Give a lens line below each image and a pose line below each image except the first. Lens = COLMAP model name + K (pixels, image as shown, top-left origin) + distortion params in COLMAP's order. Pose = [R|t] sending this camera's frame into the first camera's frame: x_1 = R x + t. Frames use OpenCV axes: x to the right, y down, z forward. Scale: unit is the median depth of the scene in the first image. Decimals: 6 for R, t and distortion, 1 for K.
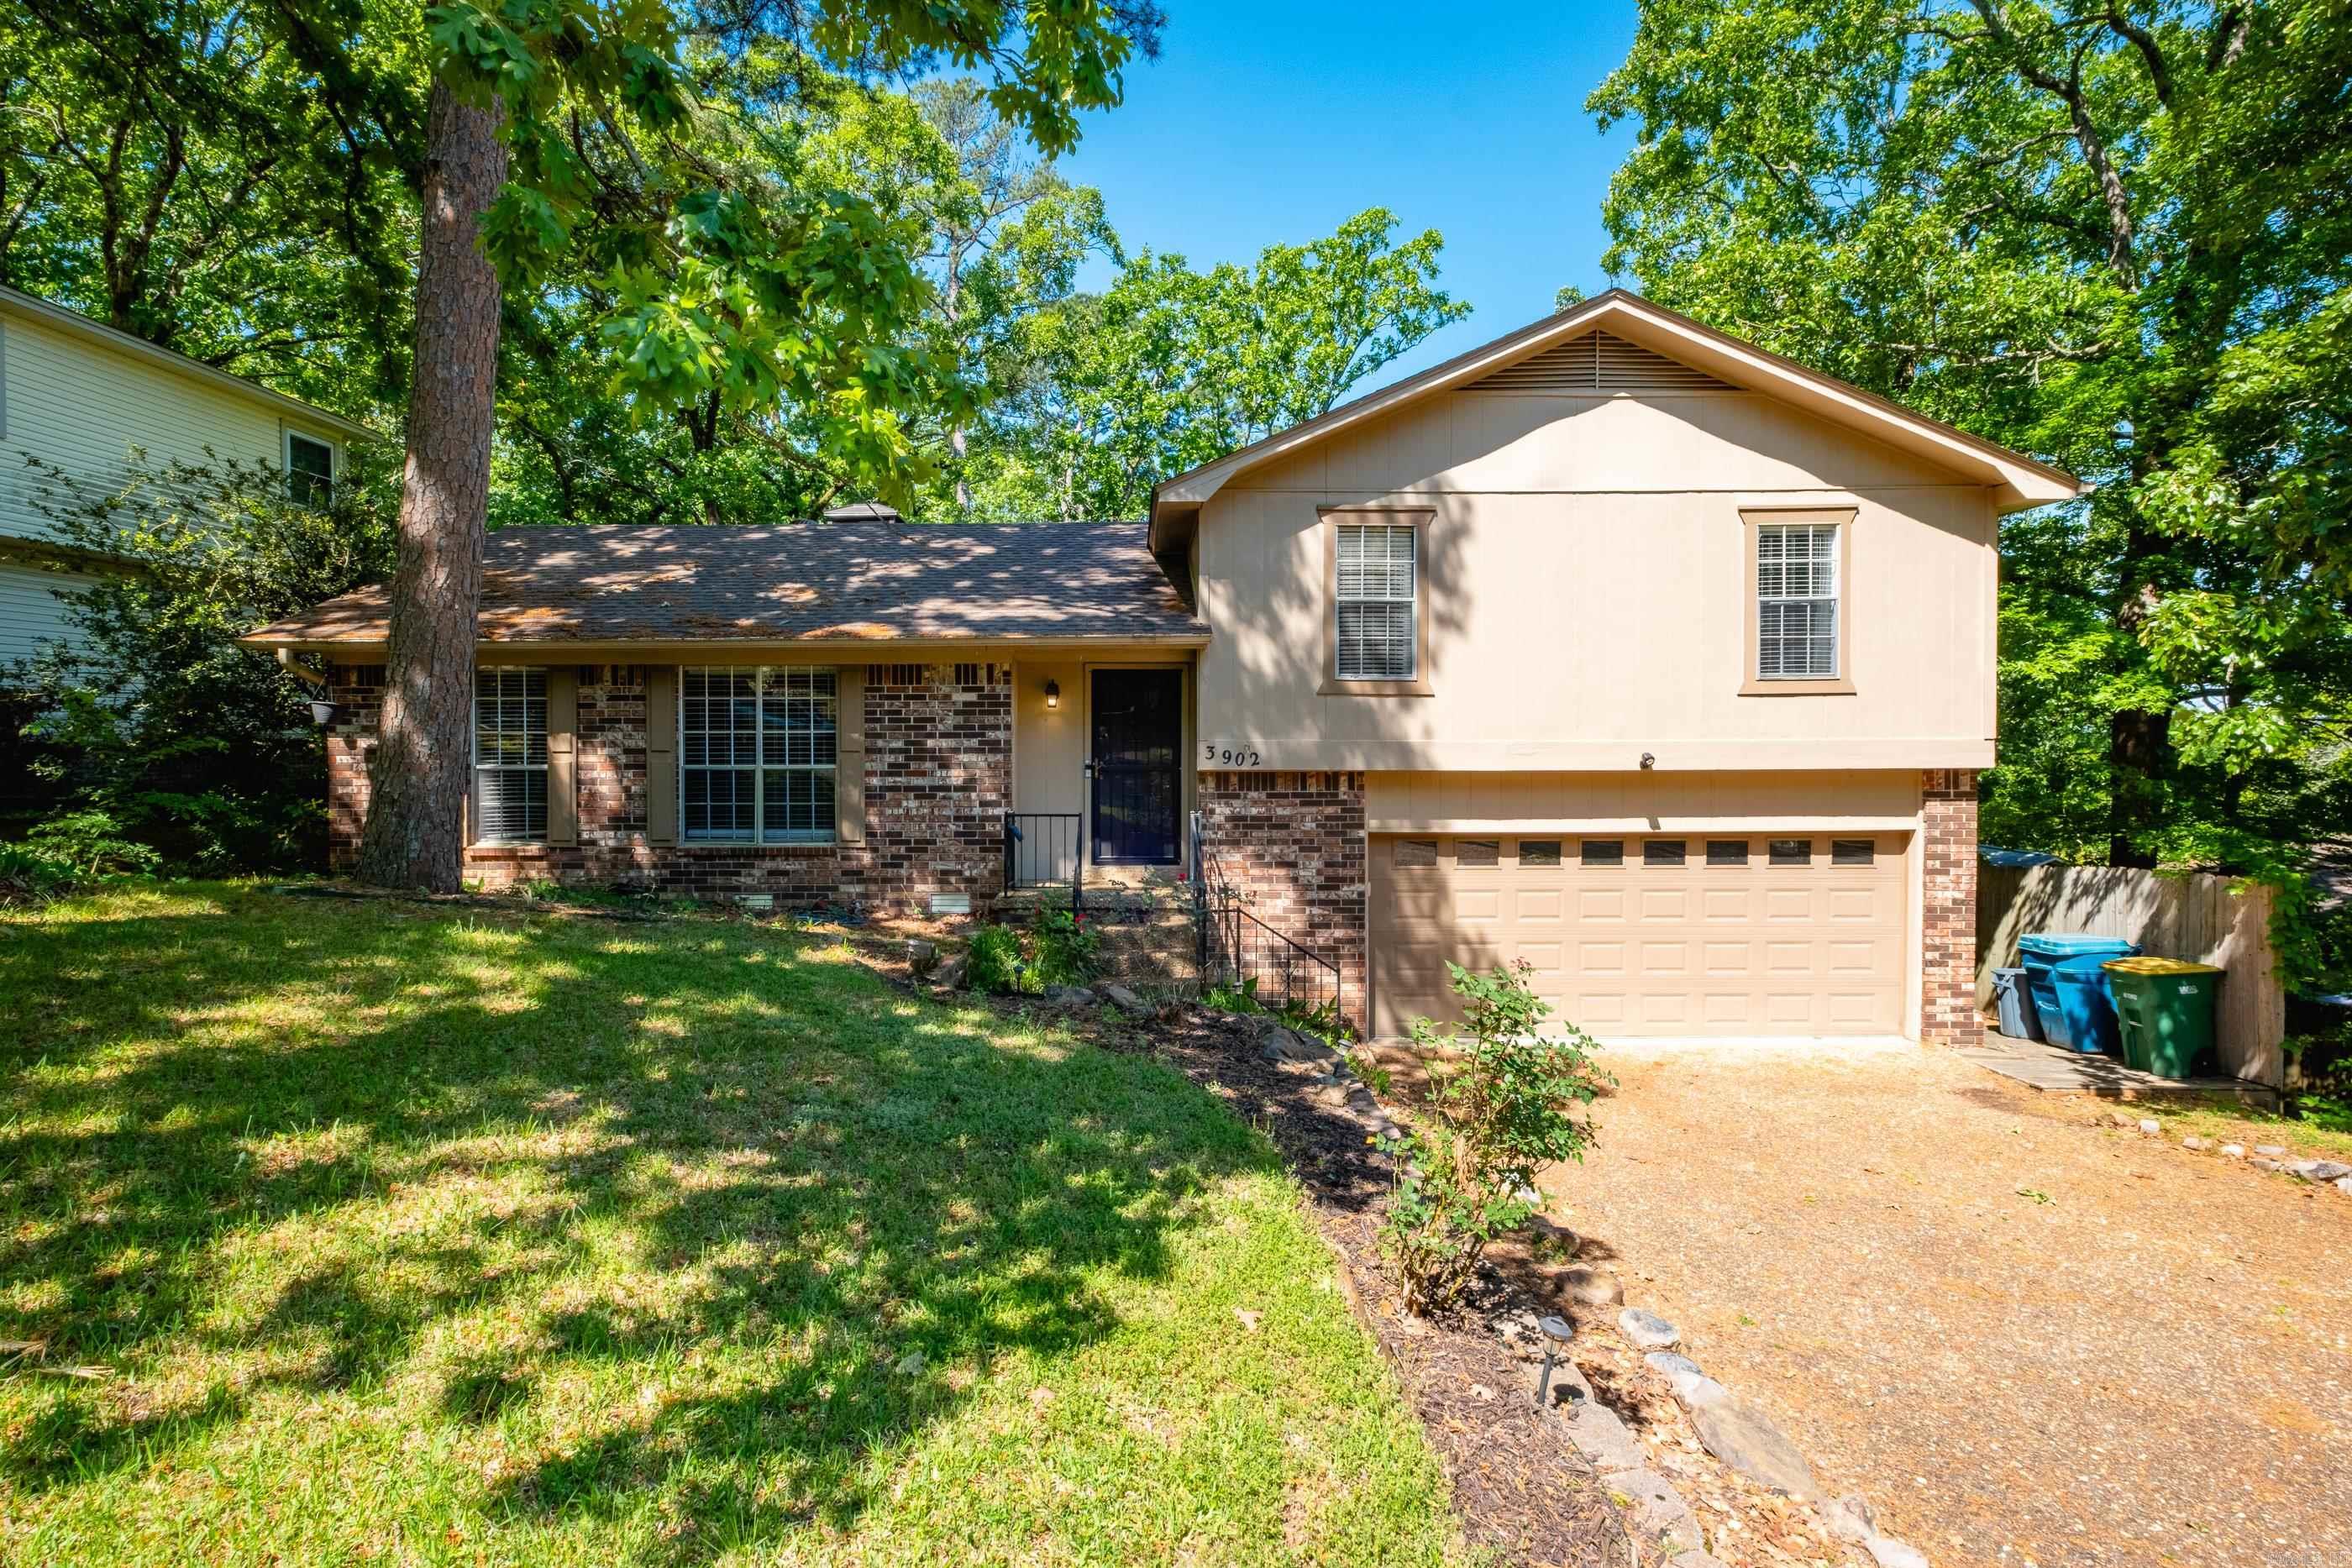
lens RADIAL K [[1148.9, 0, 1110.6], [0, 1148.9, 736.1], [0, 0, 1]] dist [-0.001125, -0.000407]
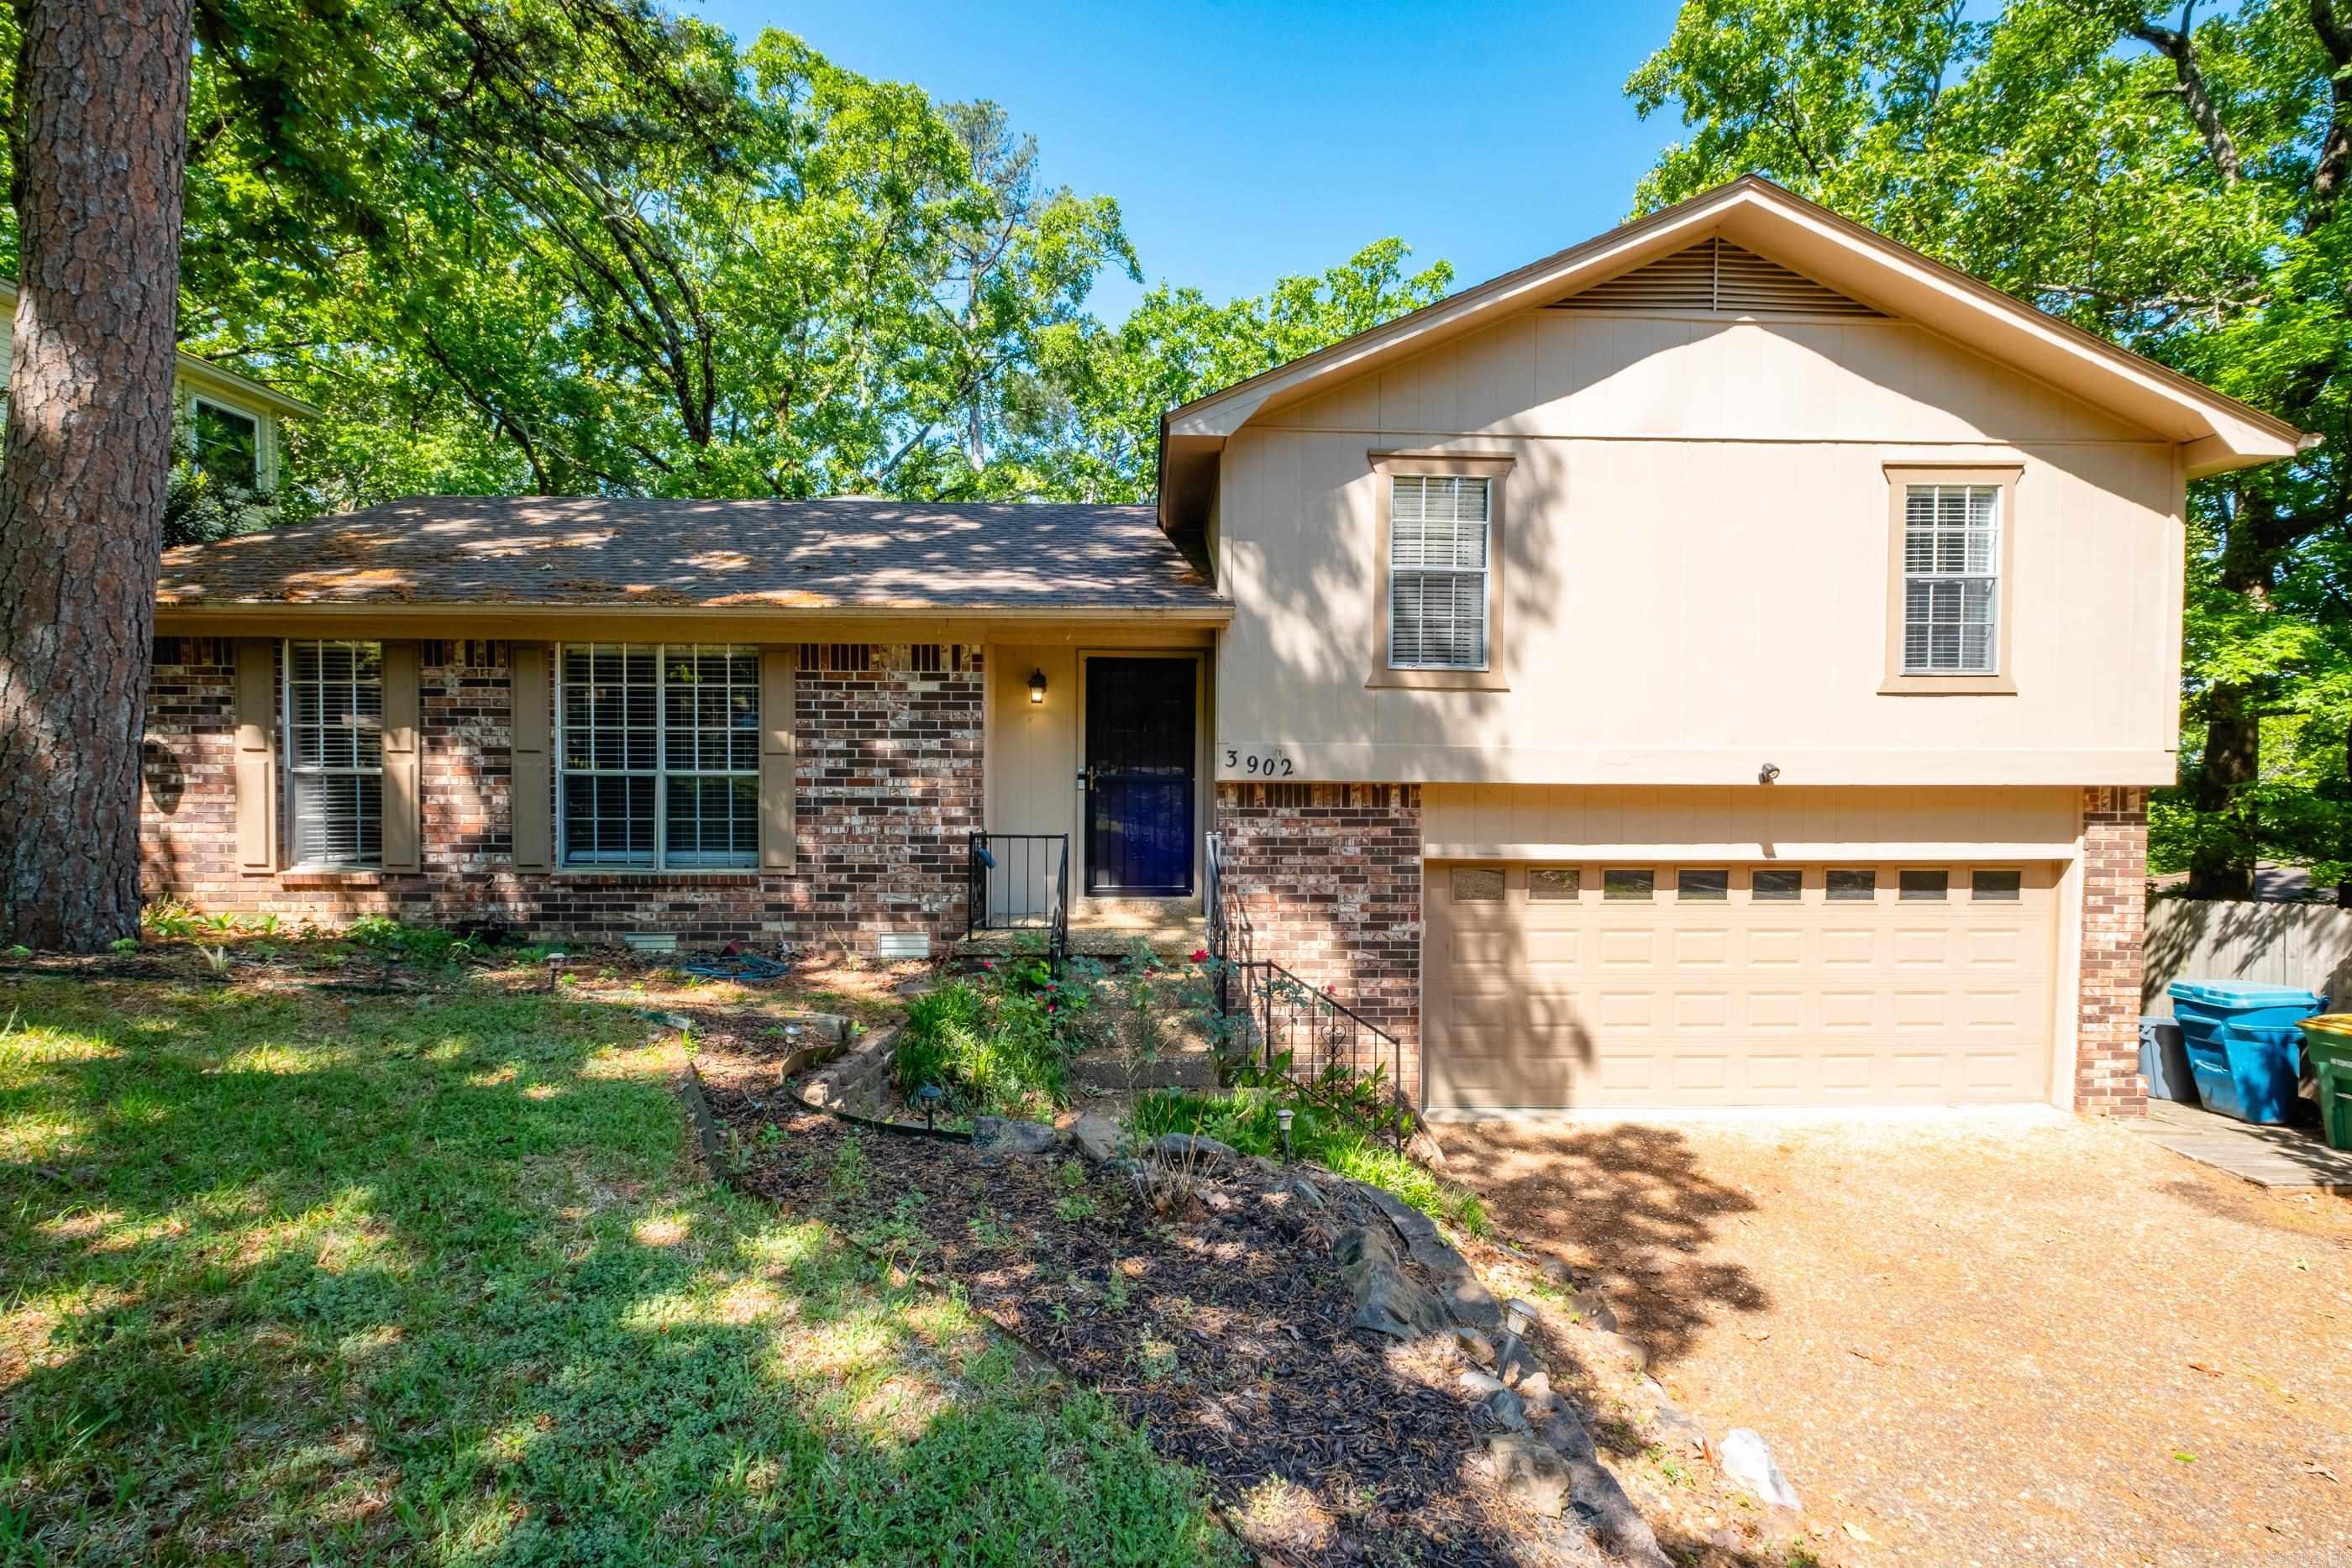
lens RADIAL K [[1058.6, 0, 1176.0], [0, 1058.6, 784.0], [0, 0, 1]] dist [0.011550, 0.000122]
pose [[0.998937, 0.007507, 0.045492, 0.014169], [-0.008659, 0.999646, 0.025161, 0.013333], [-0.045287, -0.025528, 0.998648, 0.258396]]
